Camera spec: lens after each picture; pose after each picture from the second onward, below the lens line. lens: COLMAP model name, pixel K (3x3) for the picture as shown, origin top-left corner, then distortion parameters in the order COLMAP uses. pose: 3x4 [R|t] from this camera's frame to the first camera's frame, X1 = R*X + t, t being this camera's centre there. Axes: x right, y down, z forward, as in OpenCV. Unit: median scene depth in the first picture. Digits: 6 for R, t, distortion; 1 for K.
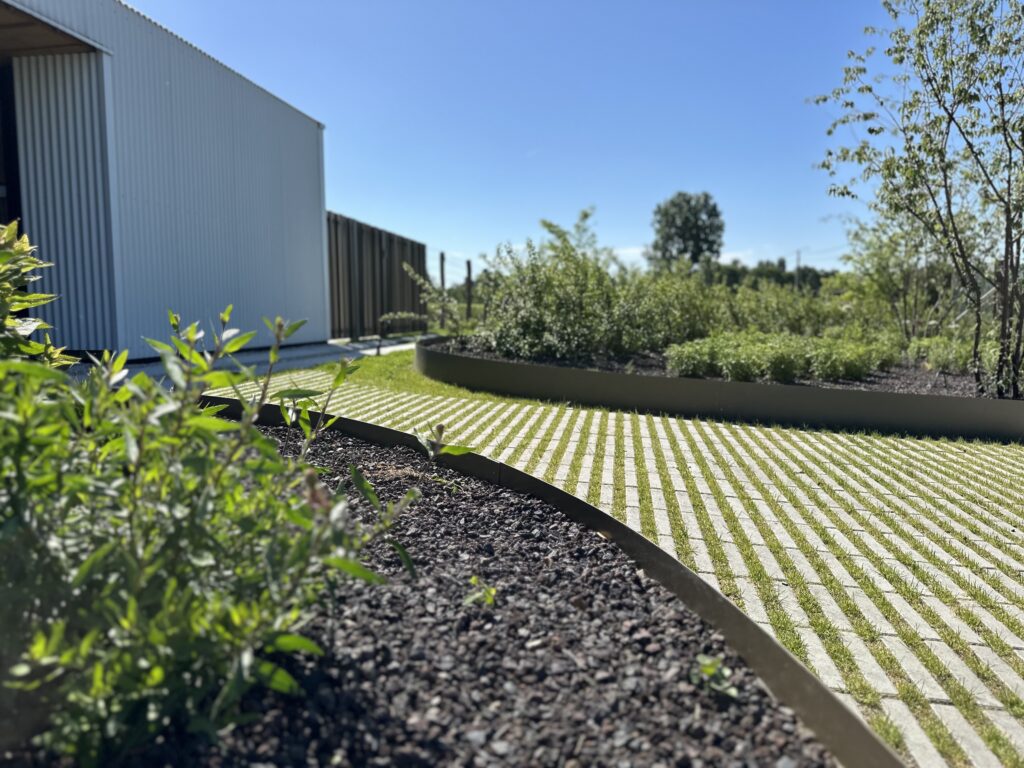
lens RADIAL K [[725.1, 0, 512.0], [0, 725.1, 384.0], [0, 0, 1]] dist [0.012119, -0.001096]
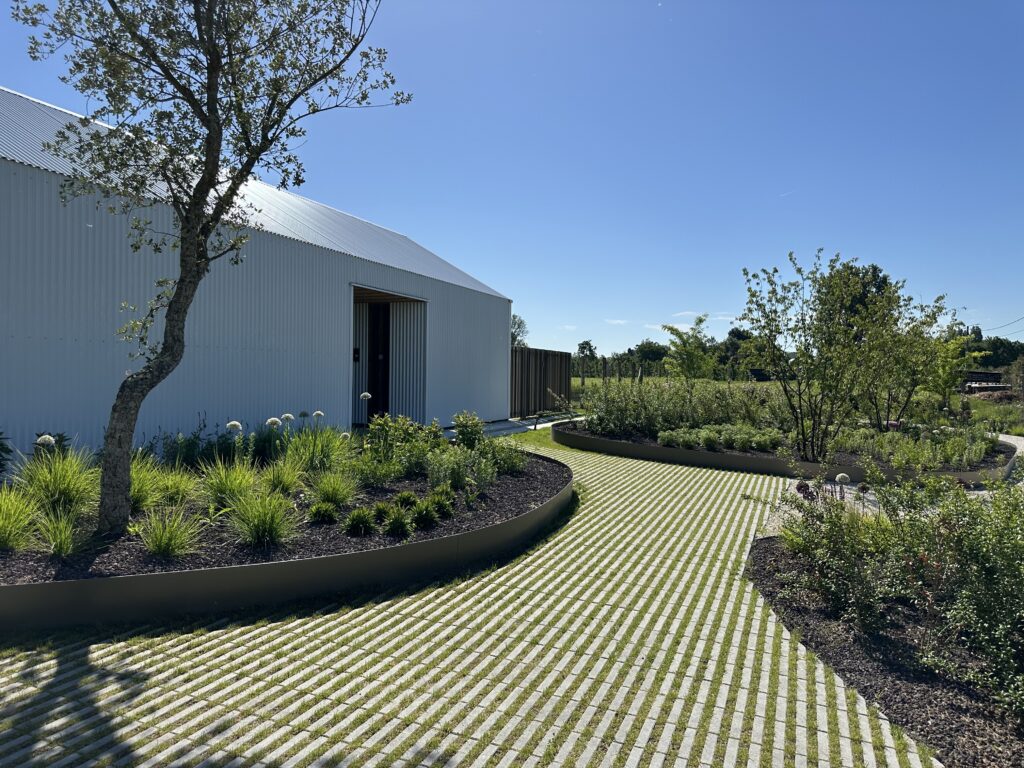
lens RADIAL K [[725.1, 0, 512.0], [0, 725.1, 384.0], [0, 0, 1]] dist [0.012119, -0.001096]
pose [[0.974315, 0.021355, -0.224173, 0.166346], [-0.040830, 0.995746, -0.082600, 0.002565], [0.221456, 0.089631, 0.971043, -0.808152]]
